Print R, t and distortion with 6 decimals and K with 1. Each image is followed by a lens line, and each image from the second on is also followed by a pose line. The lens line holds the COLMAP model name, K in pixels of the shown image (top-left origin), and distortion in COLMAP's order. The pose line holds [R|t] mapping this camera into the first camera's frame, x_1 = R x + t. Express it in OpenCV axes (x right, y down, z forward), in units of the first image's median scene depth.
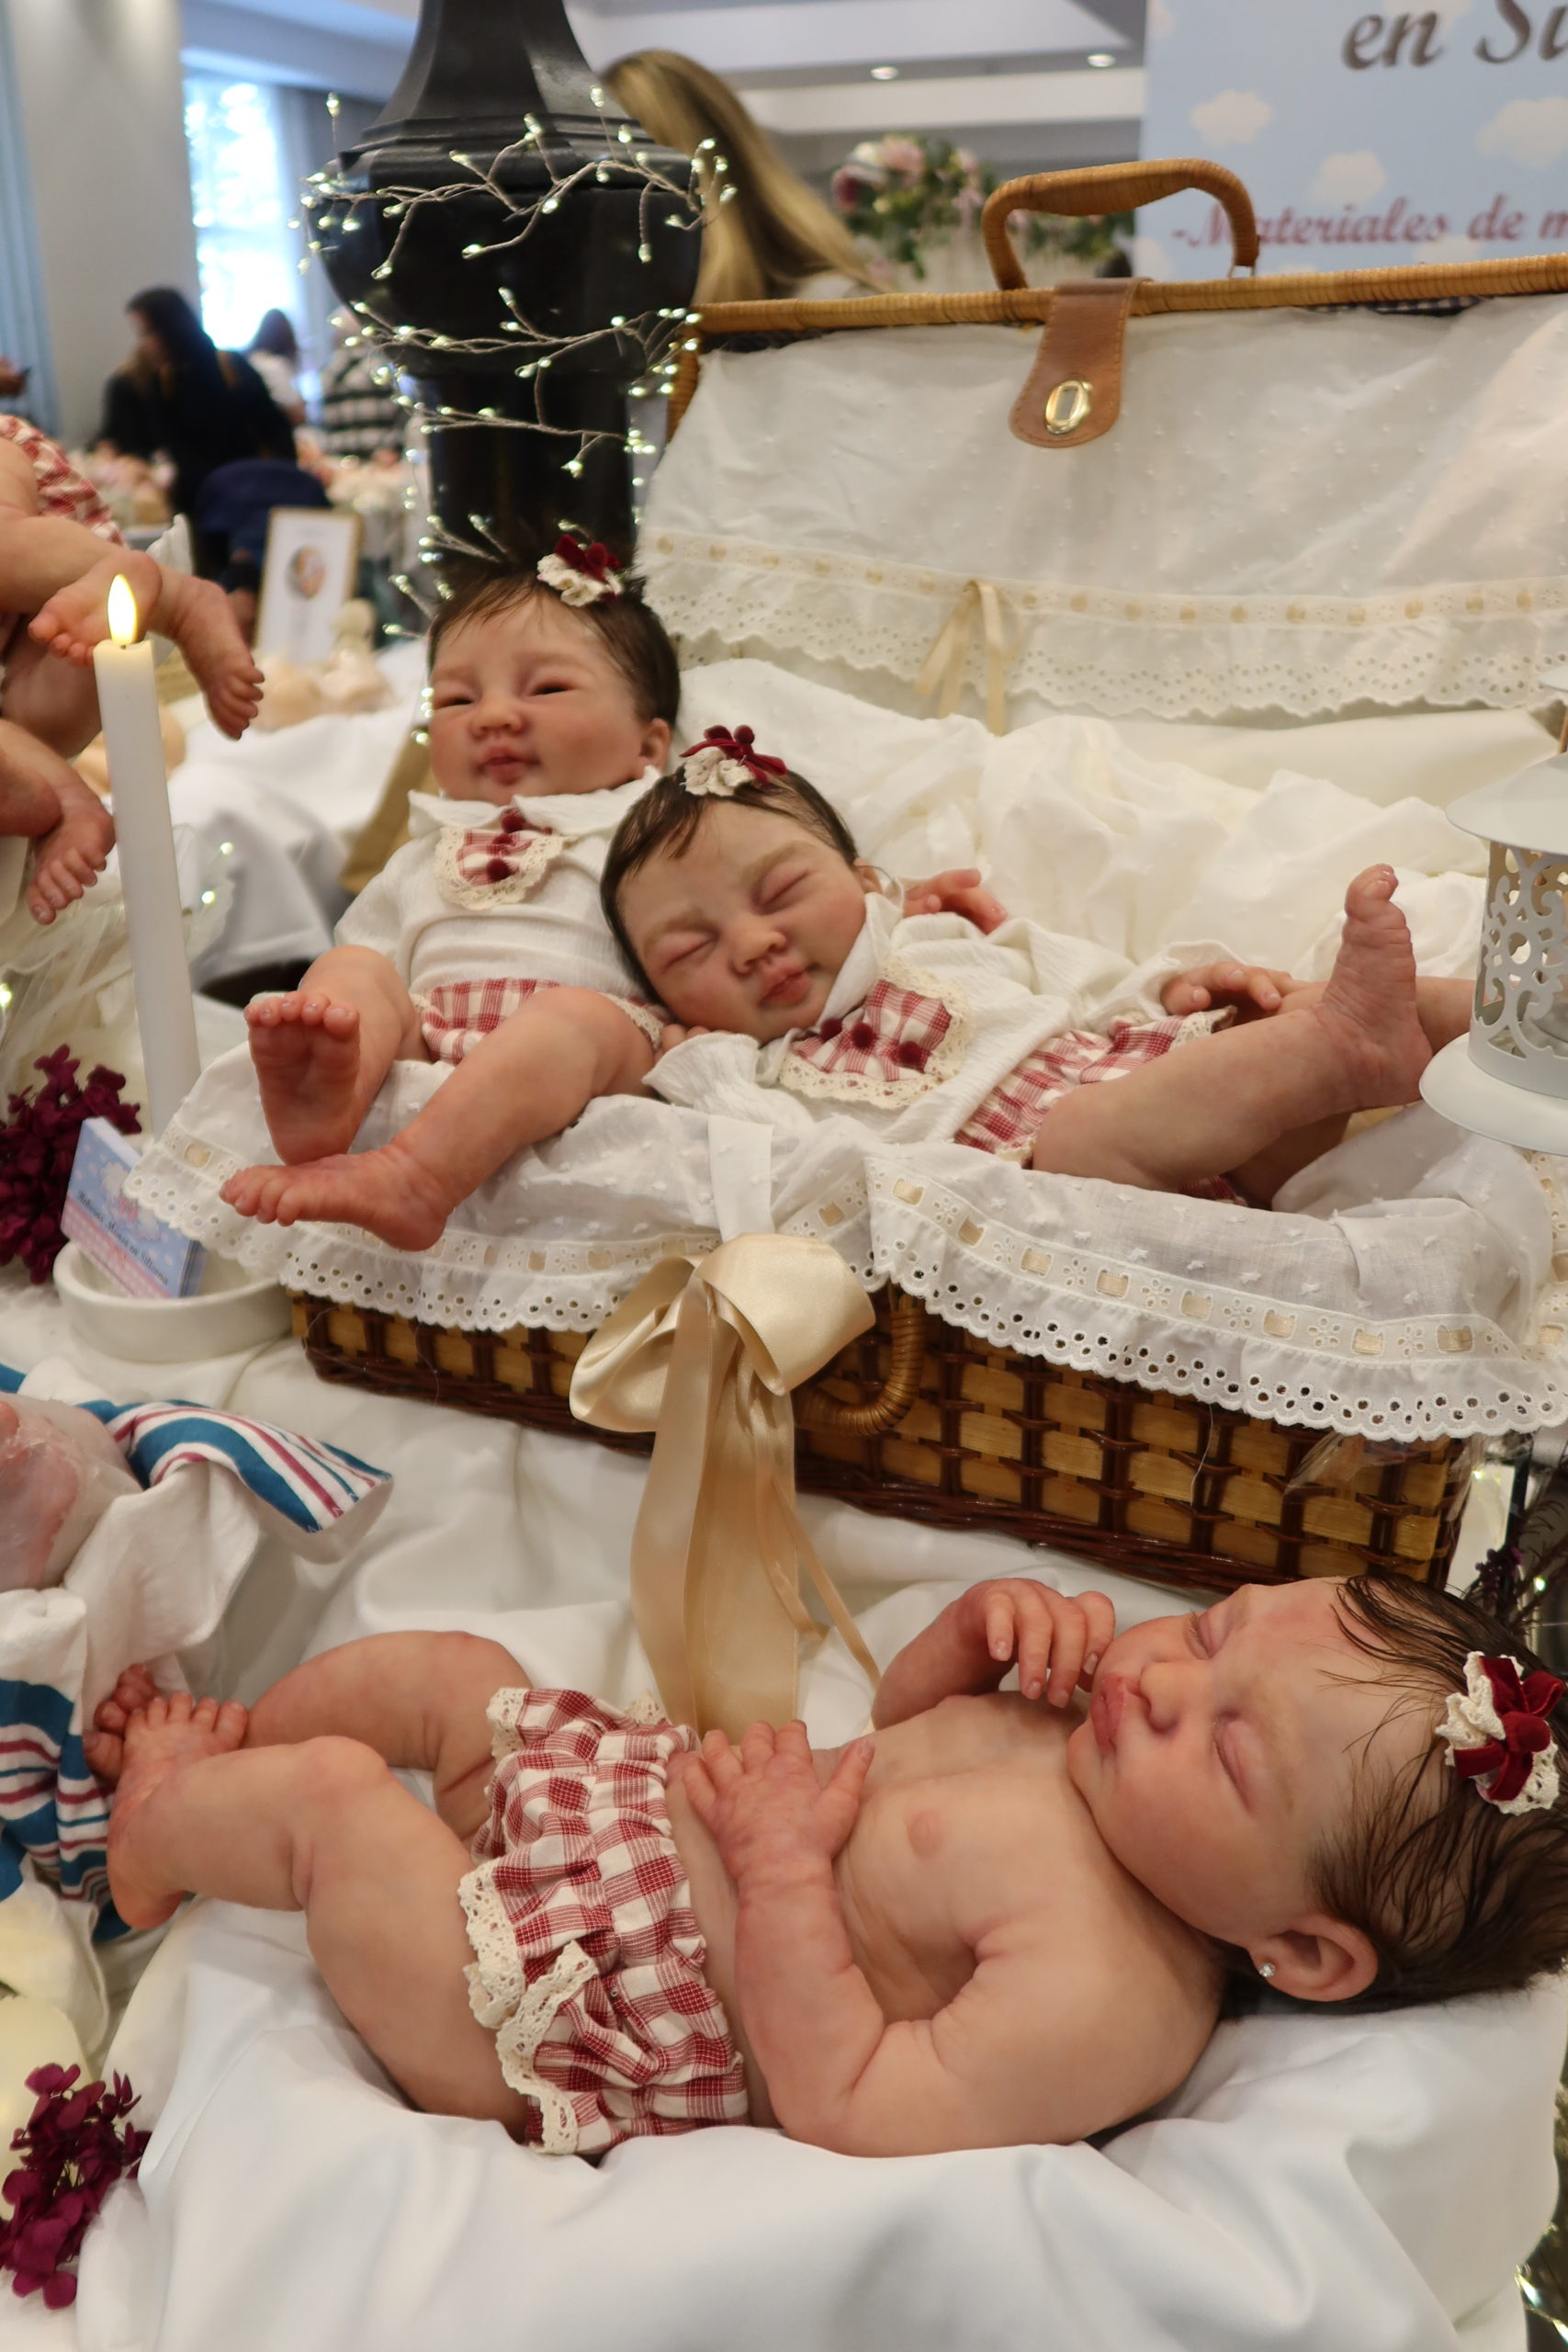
lens RADIAL K [[1421.1, 0, 838.2], [0, 1421.1, 1353.9], [0, 0, 1]] dist [-0.007210, -0.003231]
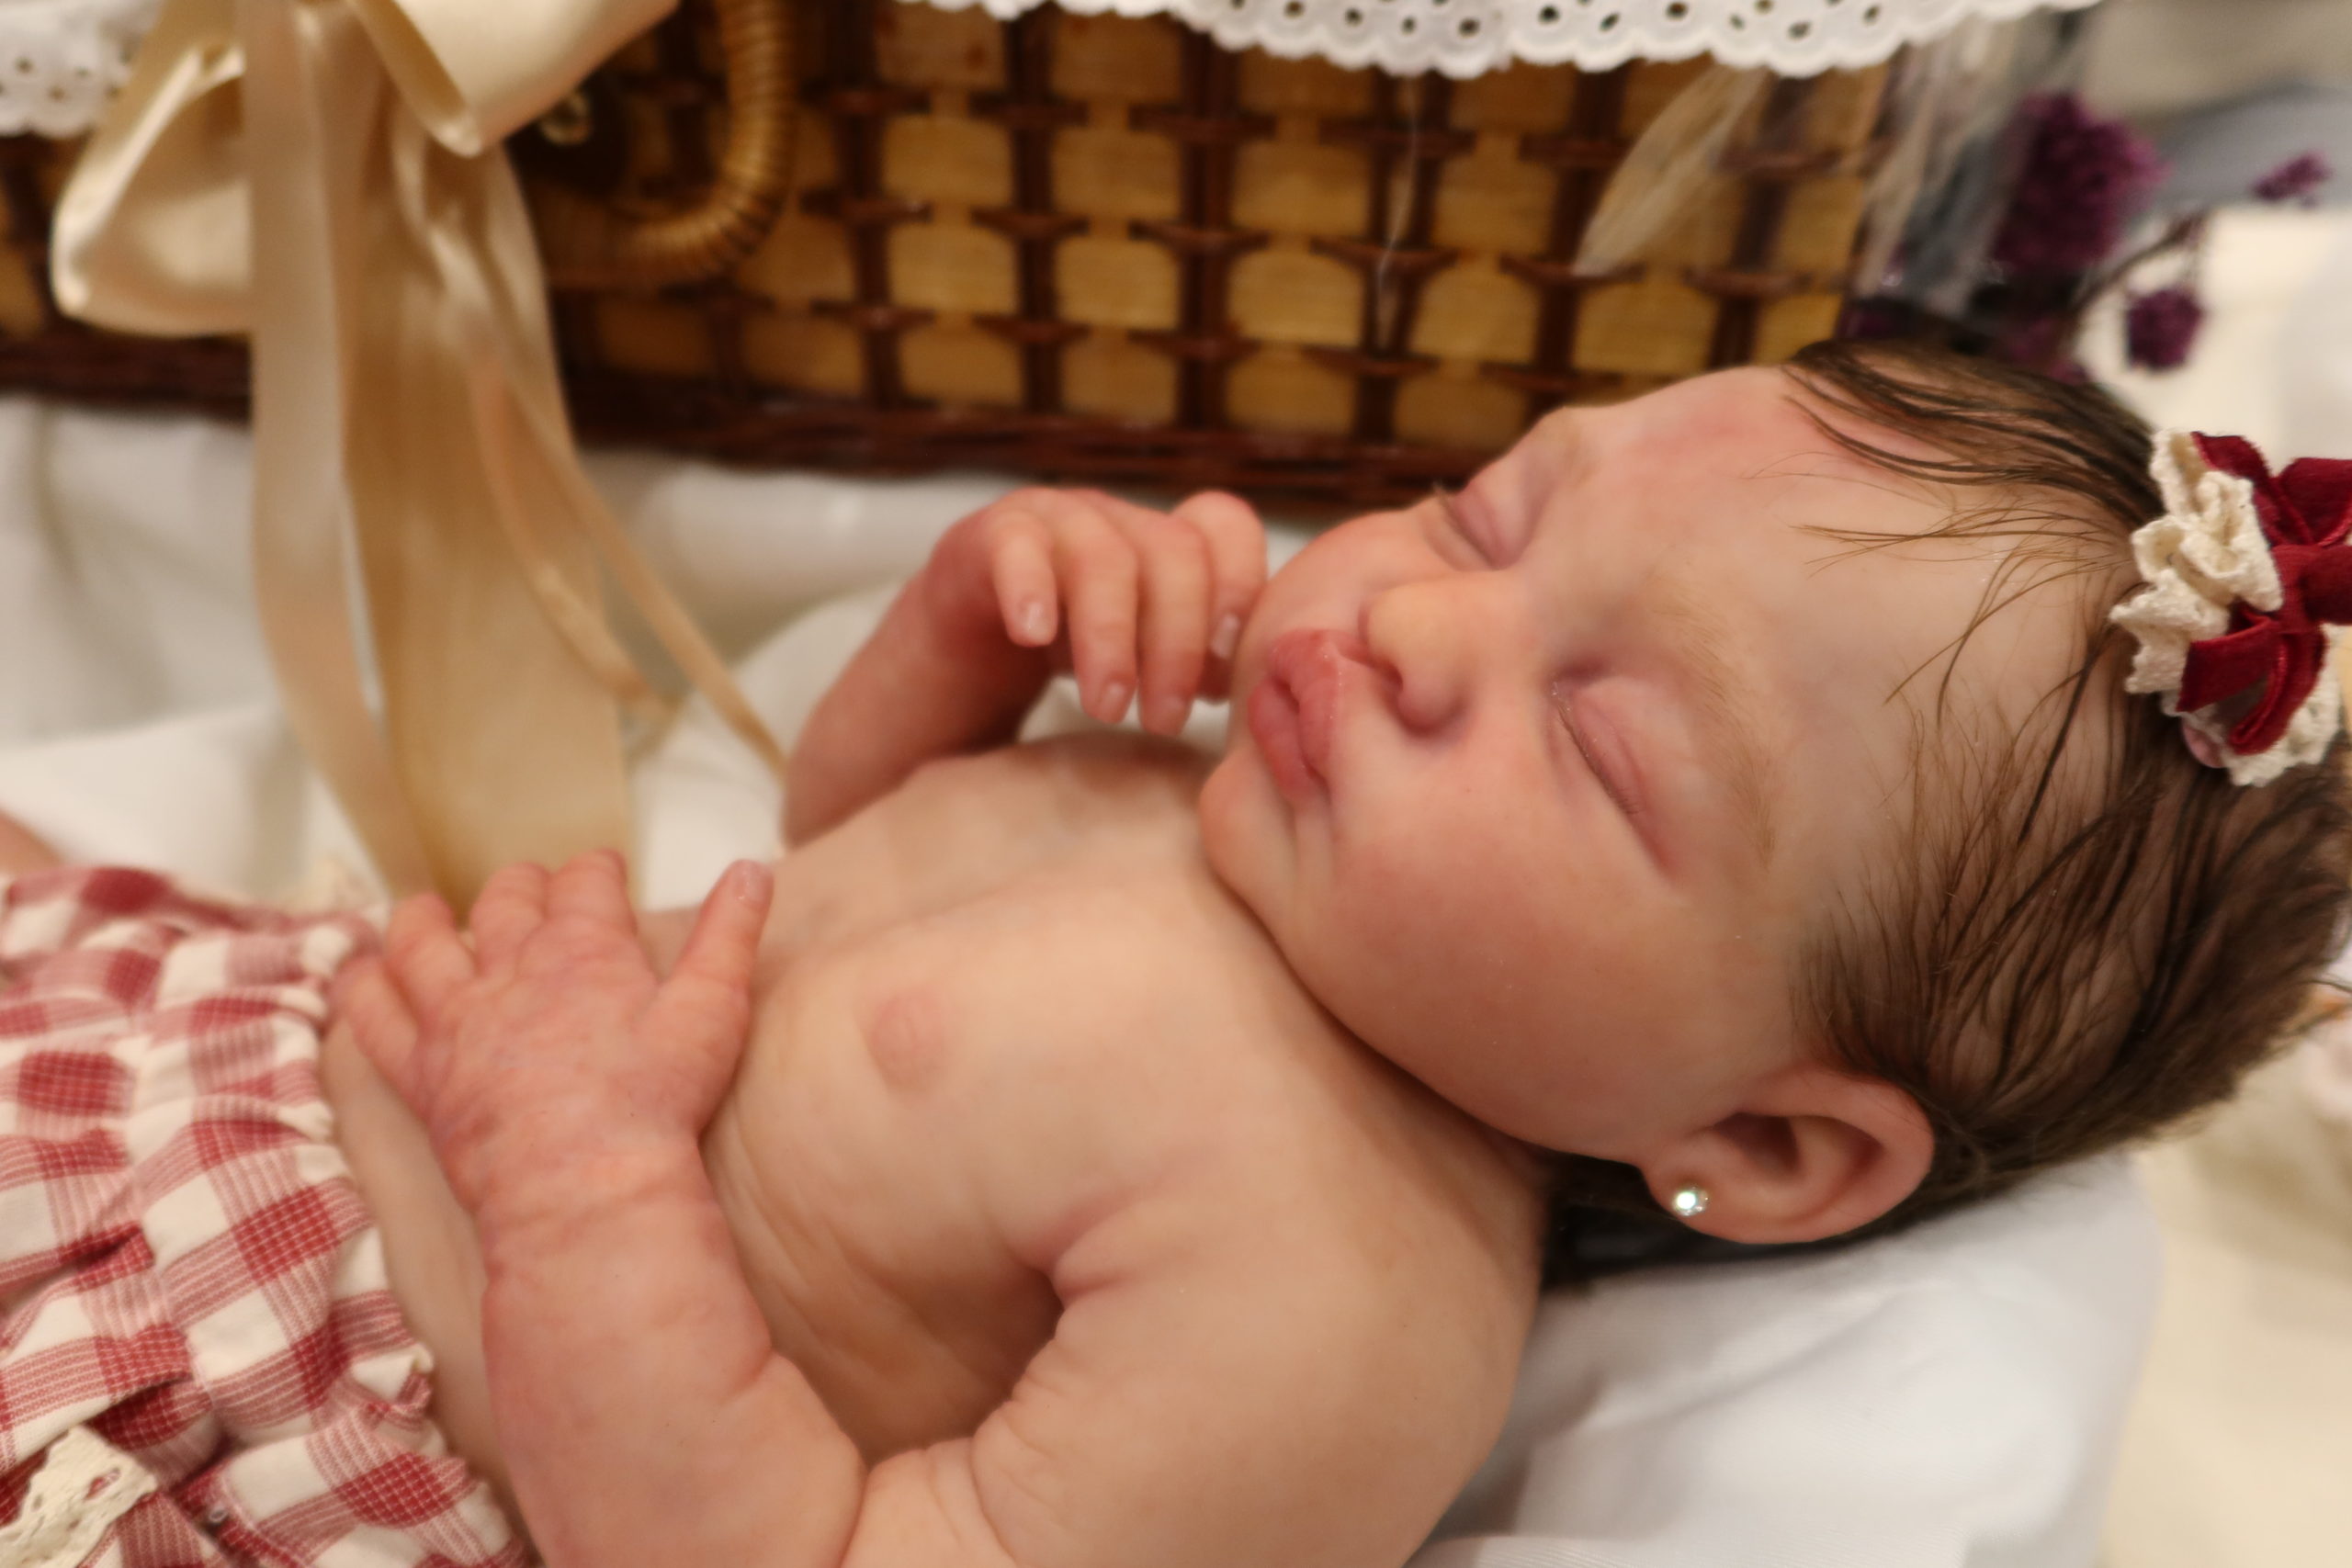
lens RADIAL K [[1421.1, 0, 1176.0], [0, 1421.1, 784.0], [0, 0, 1]] dist [-0.007210, -0.003231]
pose [[0.955983, -0.119572, 0.267954, 0.028264], [0.071326, 0.980509, 0.183072, 0.163708], [-0.284622, -0.155902, 0.945878, 0.505616]]
